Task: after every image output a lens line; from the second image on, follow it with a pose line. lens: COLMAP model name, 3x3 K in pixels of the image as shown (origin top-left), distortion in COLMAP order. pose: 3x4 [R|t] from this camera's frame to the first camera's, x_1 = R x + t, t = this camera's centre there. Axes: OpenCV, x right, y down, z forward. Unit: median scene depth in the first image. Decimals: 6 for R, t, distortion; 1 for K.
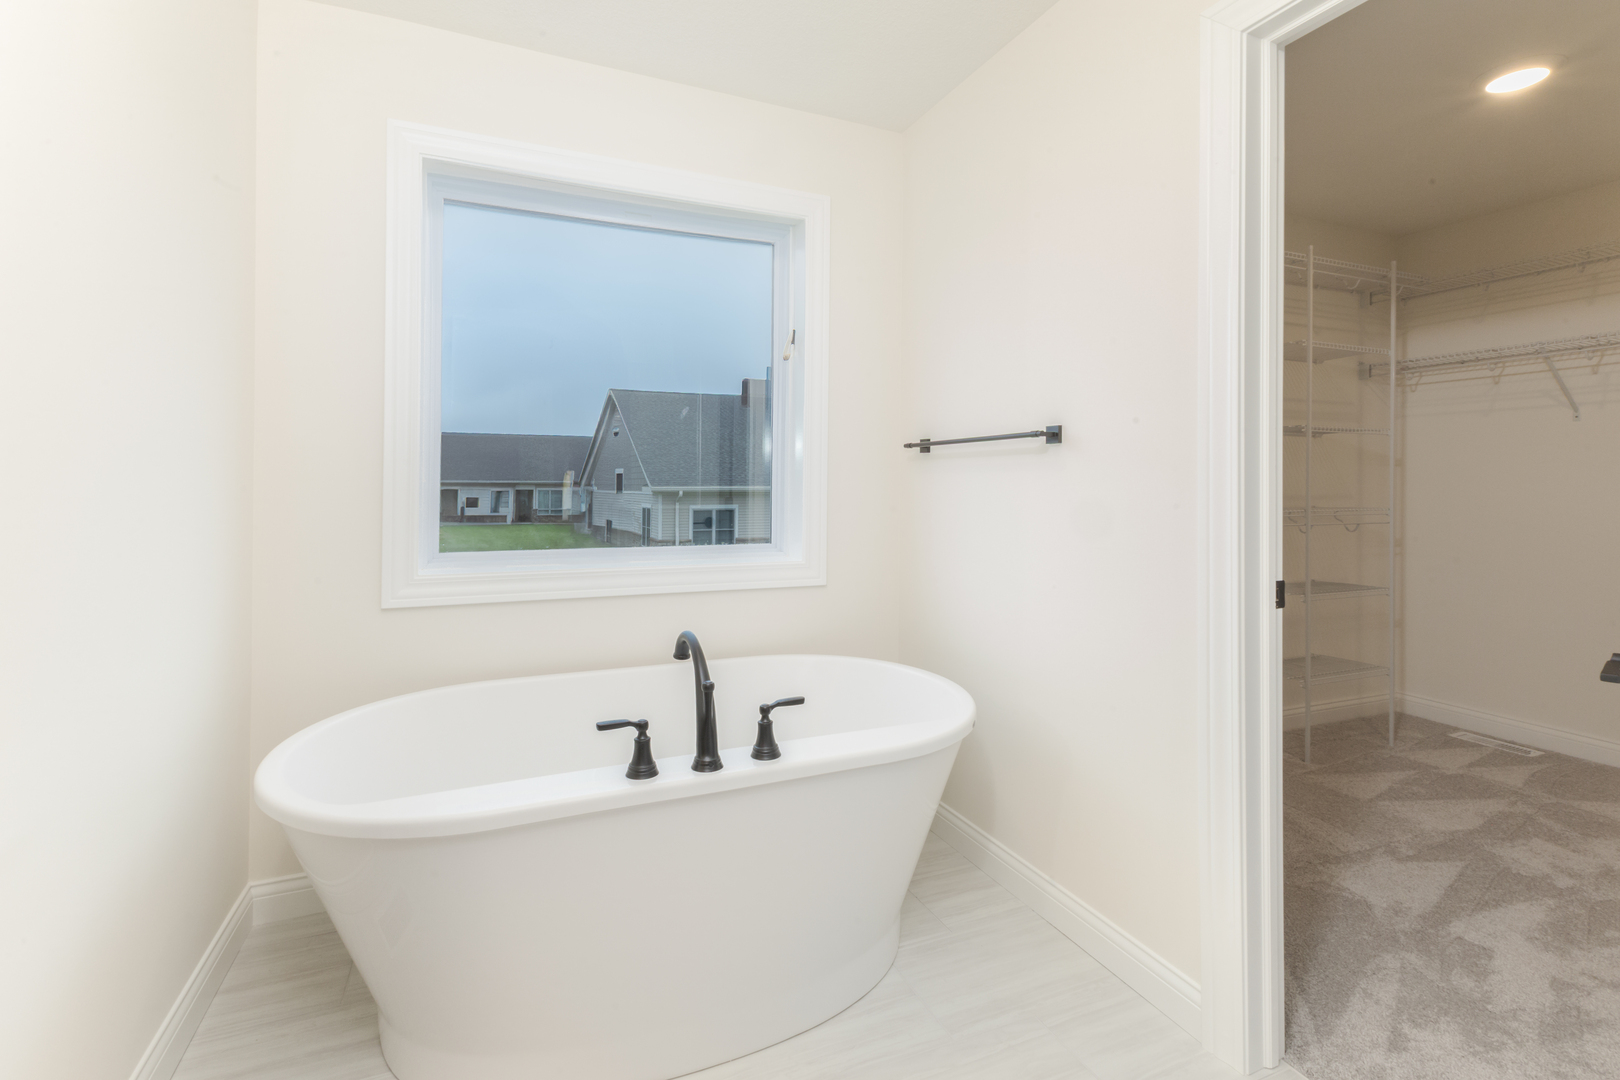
lens RADIAL K [[713.5, 0, 777.8], [0, 713.5, 485.0], [0, 0, 1]] dist [0.013190, -0.002698]
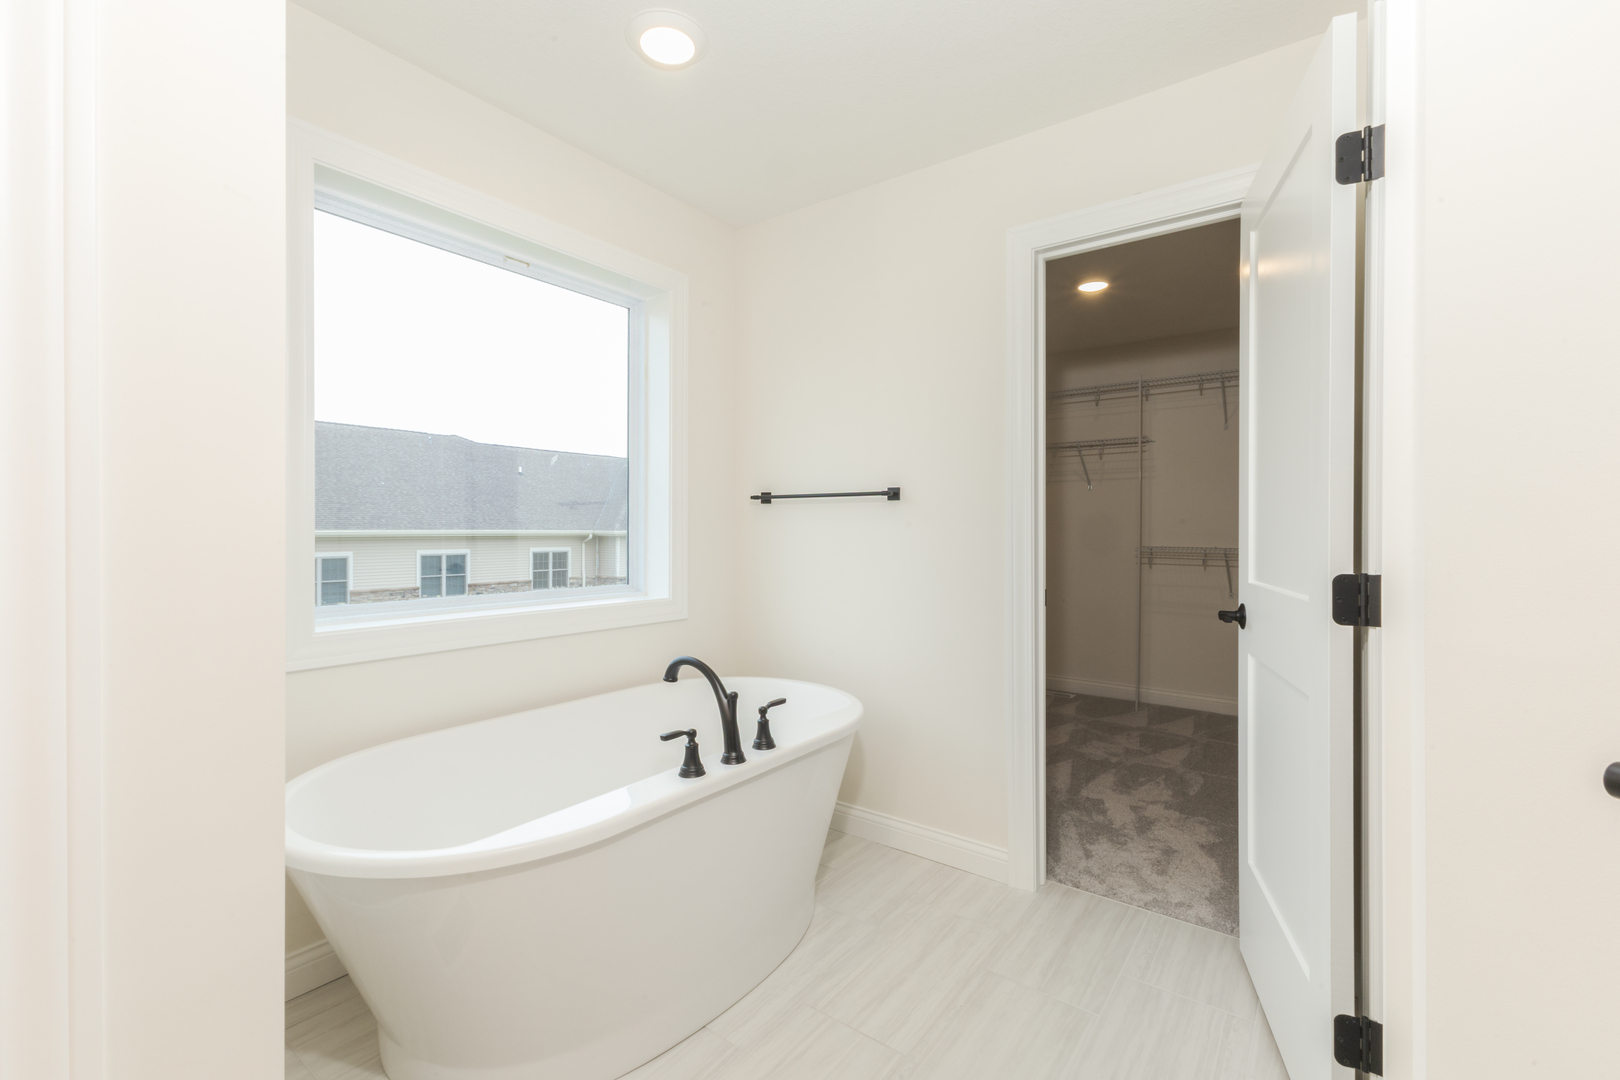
lens RADIAL K [[713.5, 0, 785.7], [0, 713.5, 540.9], [0, 0, 1]] dist [0.013190, -0.002698]
pose [[0.862598, -0.009018, 0.505809, -0.453623], [-0.000399, 0.999829, 0.018506, -0.005230], [-0.505889, -0.016166, 0.862447, -0.071597]]
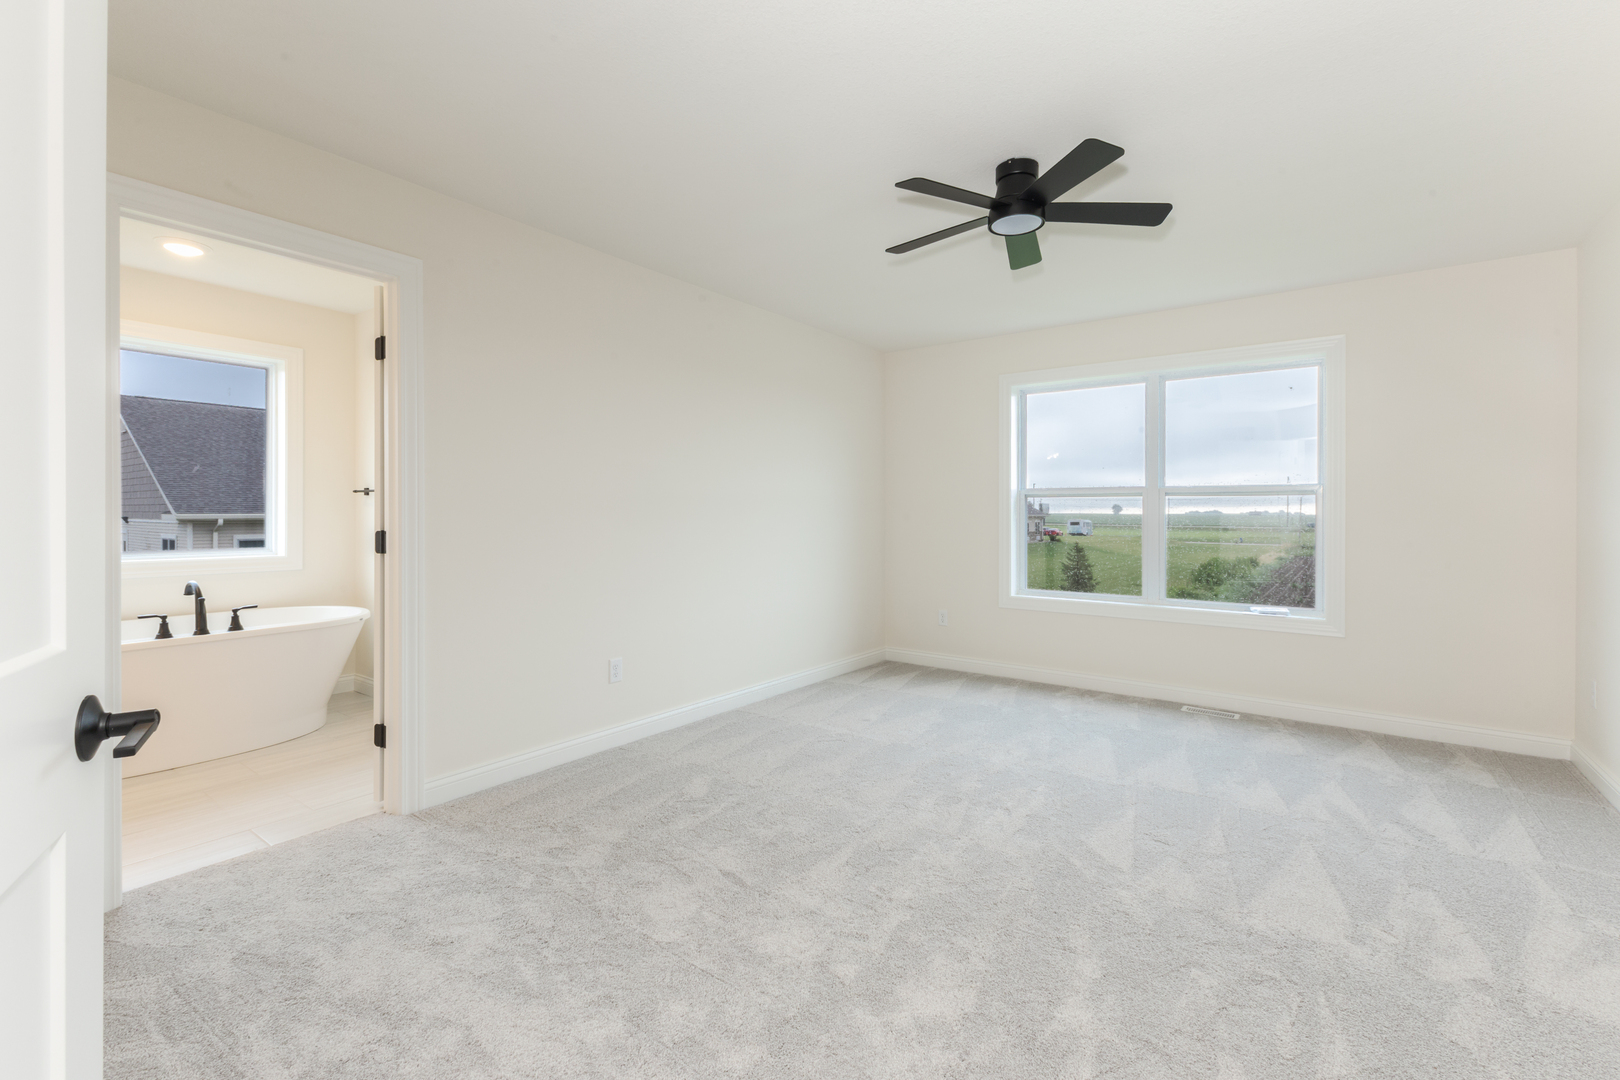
lens RADIAL K [[713.5, 0, 795.3], [0, 713.5, 525.7], [0, 0, 1]] dist [0.013190, -0.002698]
pose [[0.860711, -0.003772, 0.509080, 0.262445], [-0.004637, 0.999873, 0.015248, -0.000491], [-0.509072, -0.015485, 0.860584, -1.394108]]
